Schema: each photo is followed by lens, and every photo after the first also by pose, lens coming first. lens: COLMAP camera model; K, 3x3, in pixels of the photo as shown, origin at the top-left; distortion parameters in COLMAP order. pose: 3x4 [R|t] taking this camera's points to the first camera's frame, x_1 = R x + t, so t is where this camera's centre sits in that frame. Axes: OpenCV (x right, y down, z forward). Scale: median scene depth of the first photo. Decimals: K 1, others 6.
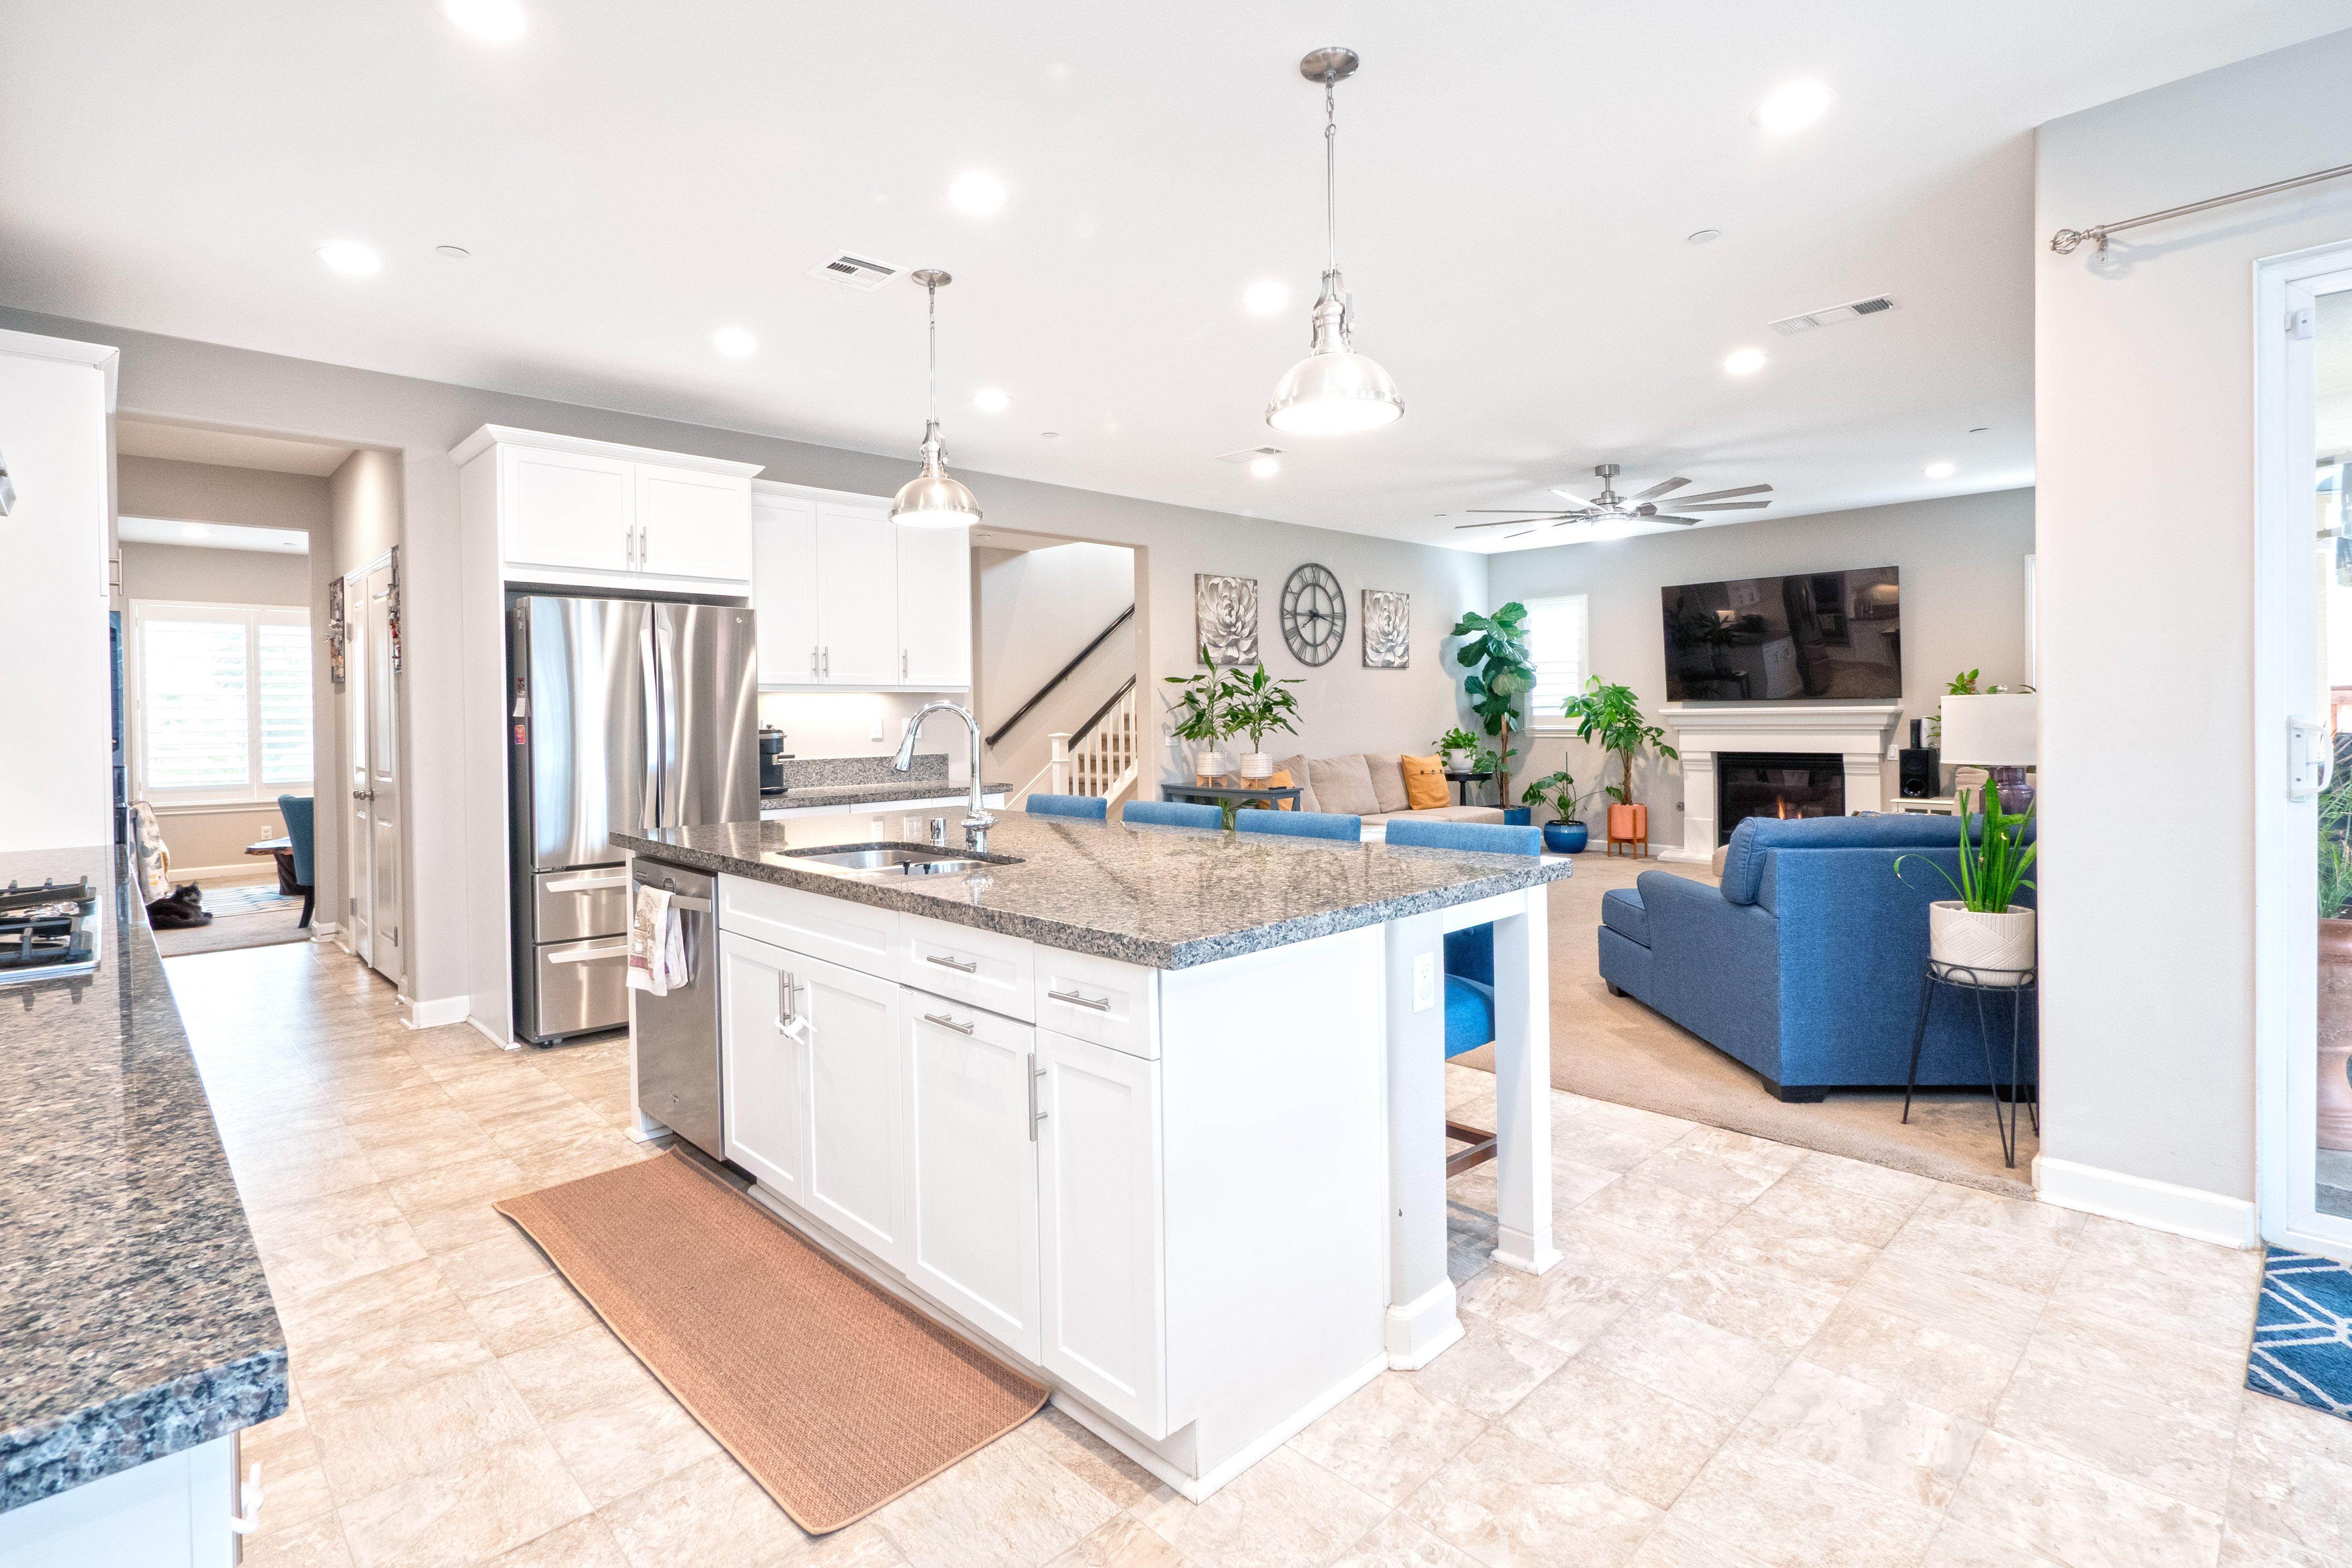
lens RADIAL K [[1129.7, 0, 1114.2], [0, 1129.7, 757.1], [0, 0, 1]] dist [0.000872, 0.000413]
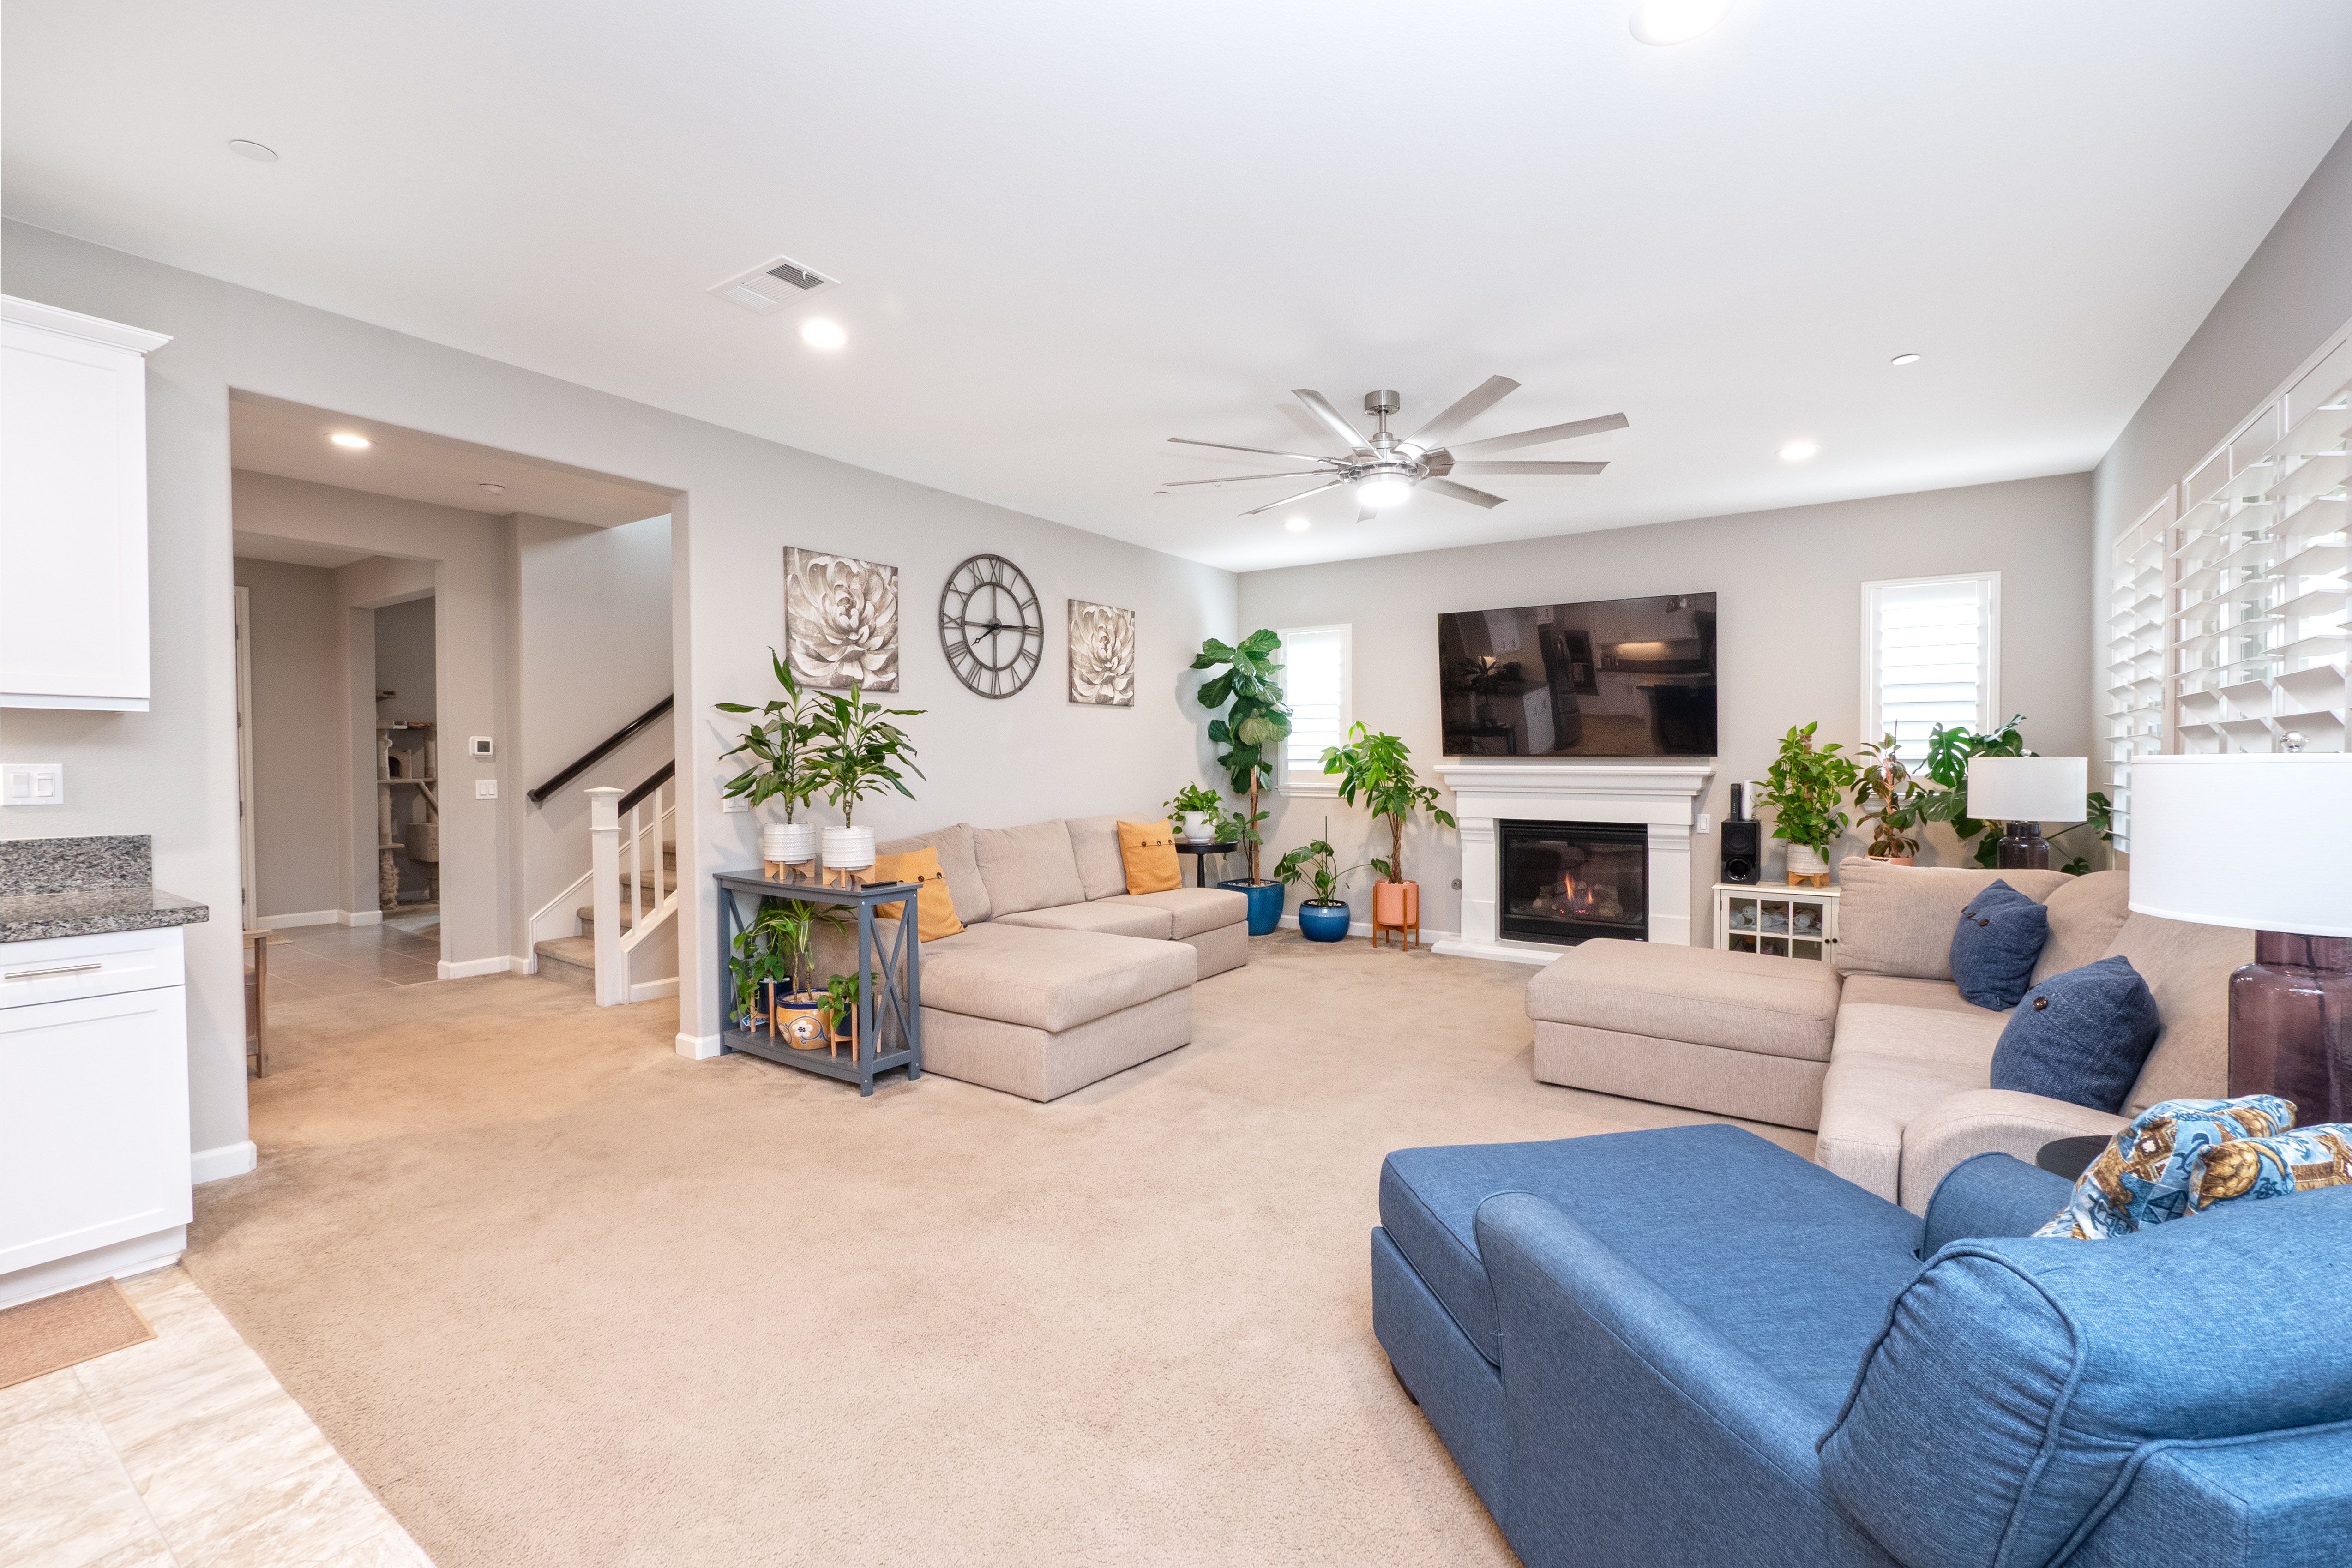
lens RADIAL K [[1010.2, 0, 1176.0], [0, 1010.2, 784.0], [0, 0, 1]] dist [-0.009230, -0.000162]
pose [[0.974662, 0.010289, 0.223445, 0.142244], [-0.007067, 0.999859, -0.015217, -0.016523], [-0.223571, 0.013252, 0.974598, 0.338273]]
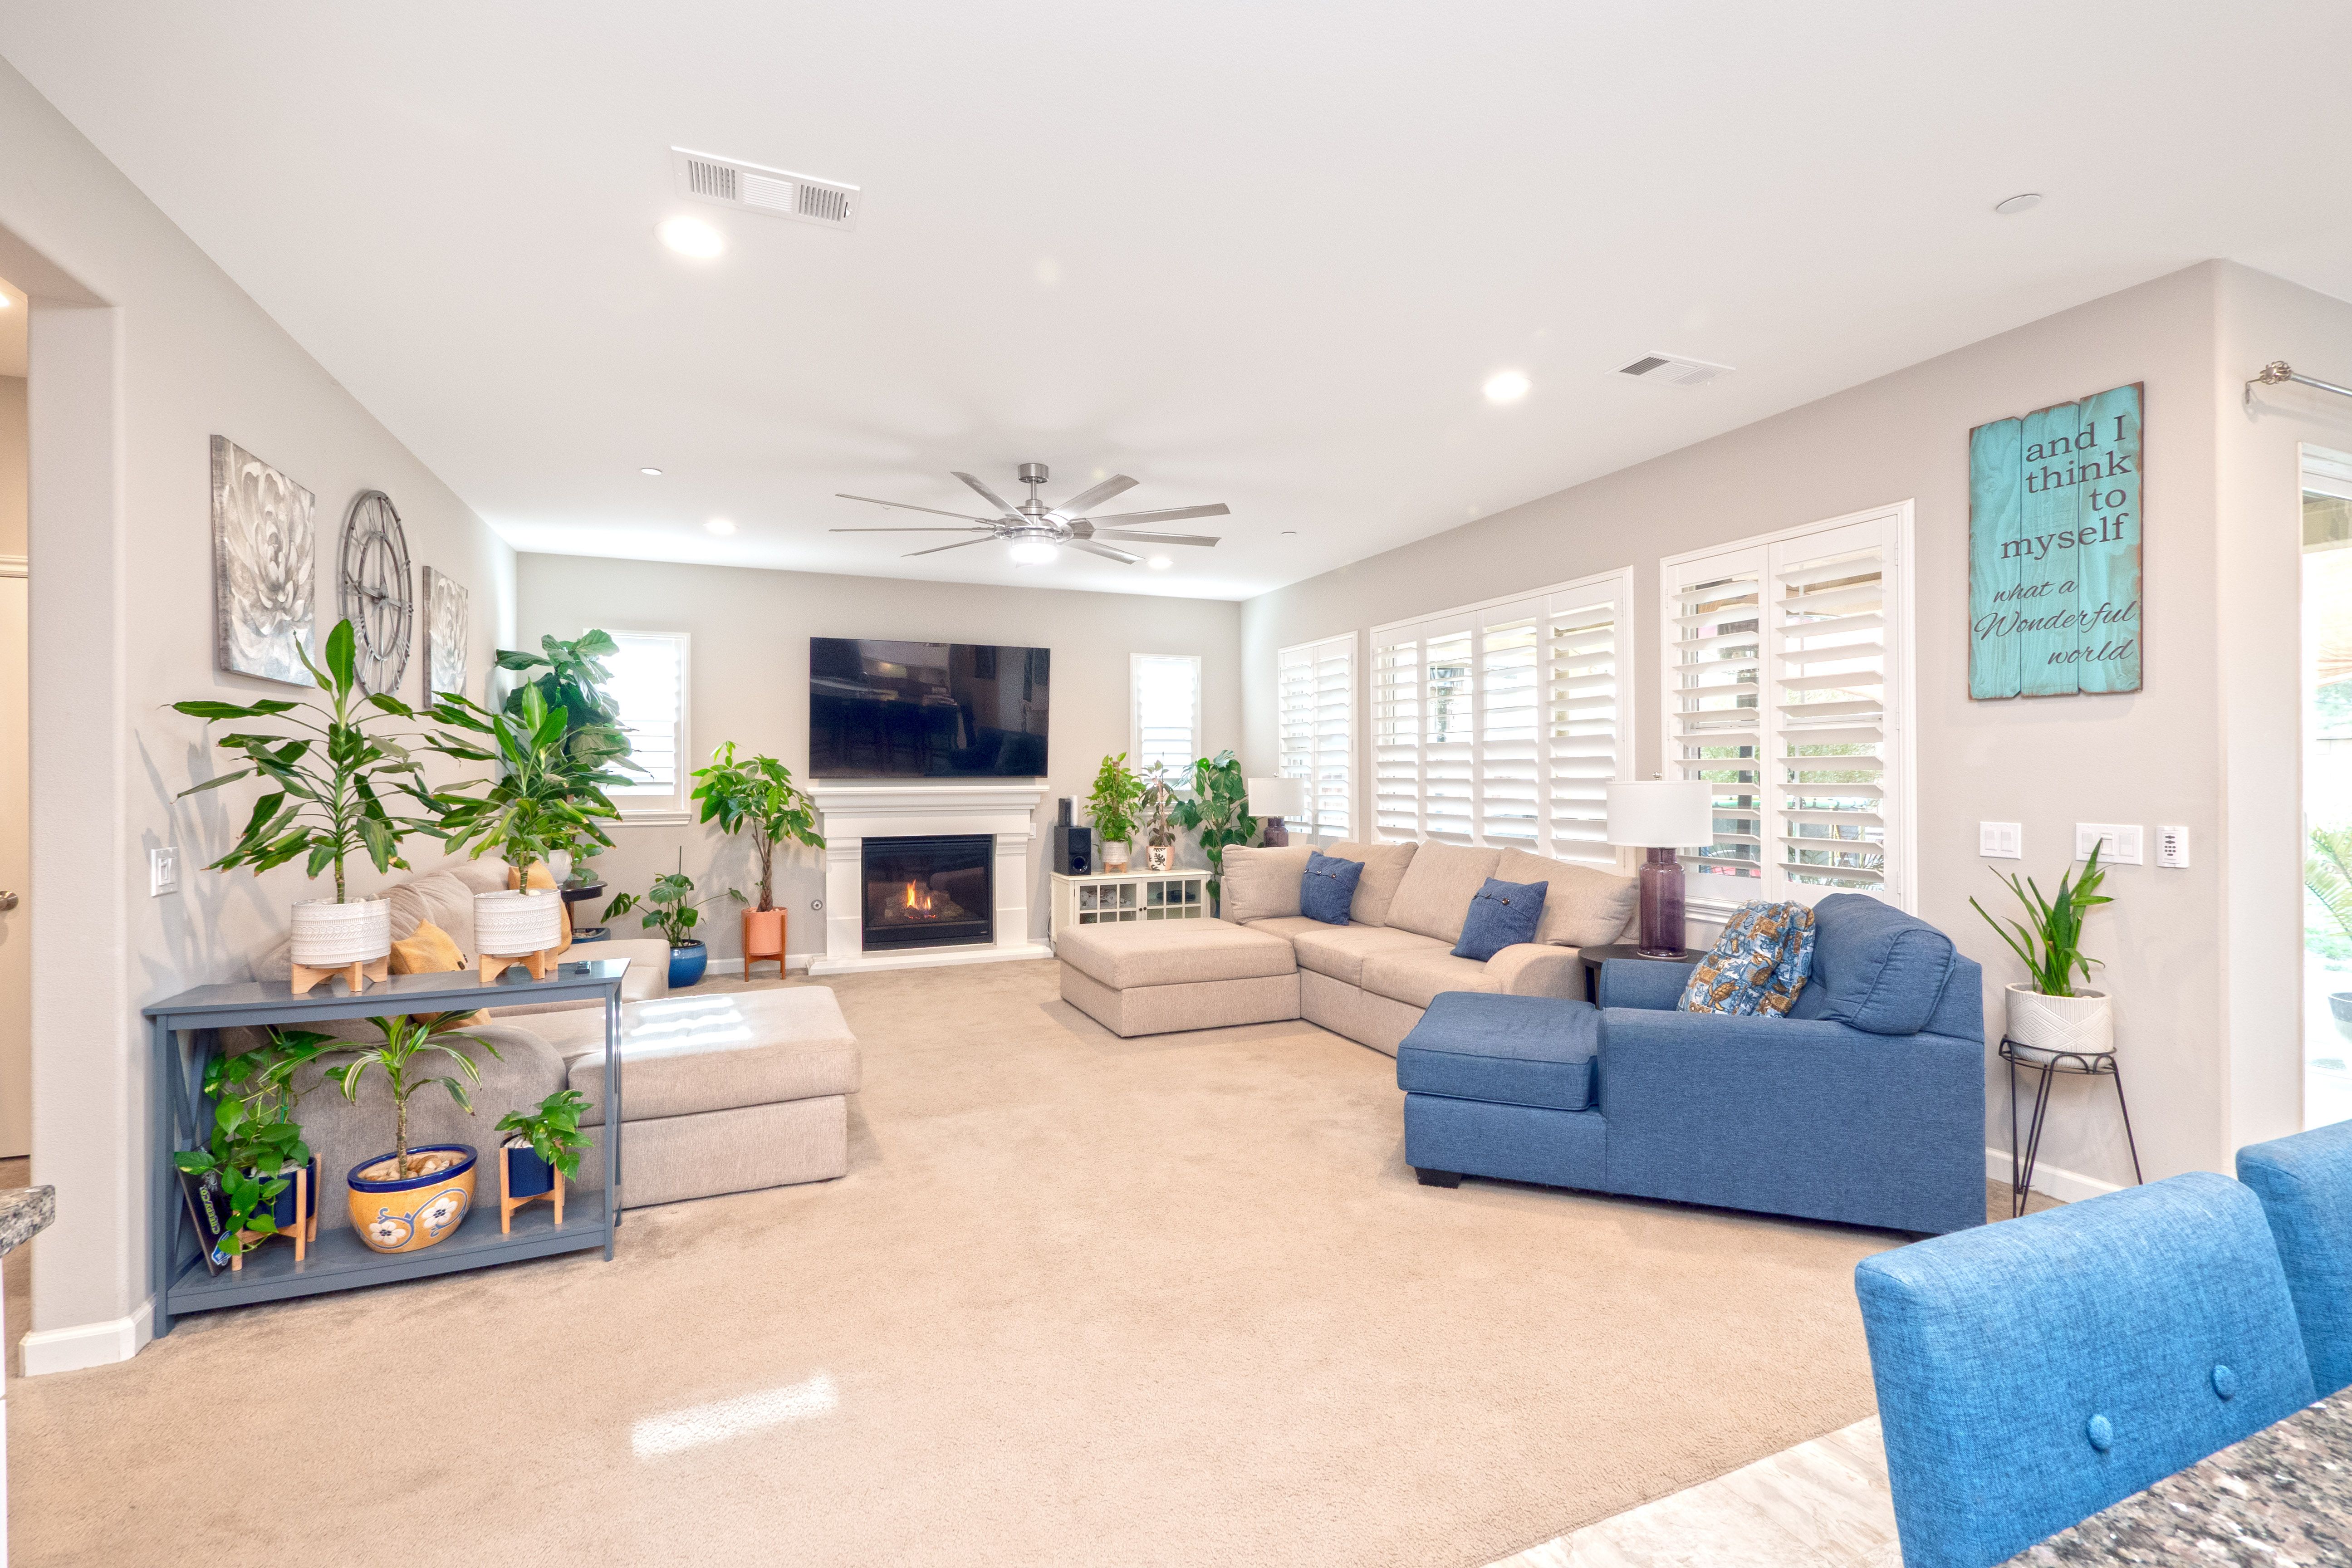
lens RADIAL K [[1044.7, 0, 1174.1], [0, 1044.7, 765.3], [0, 0, 1]] dist [-0.013475, -0.000468]
pose [[0.319278, 0.019661, 0.947457, -0.134463], [0.035349, 0.998842, -0.032639, -0.024625], [-0.947001, 0.043913, 0.318214, 0.511985]]
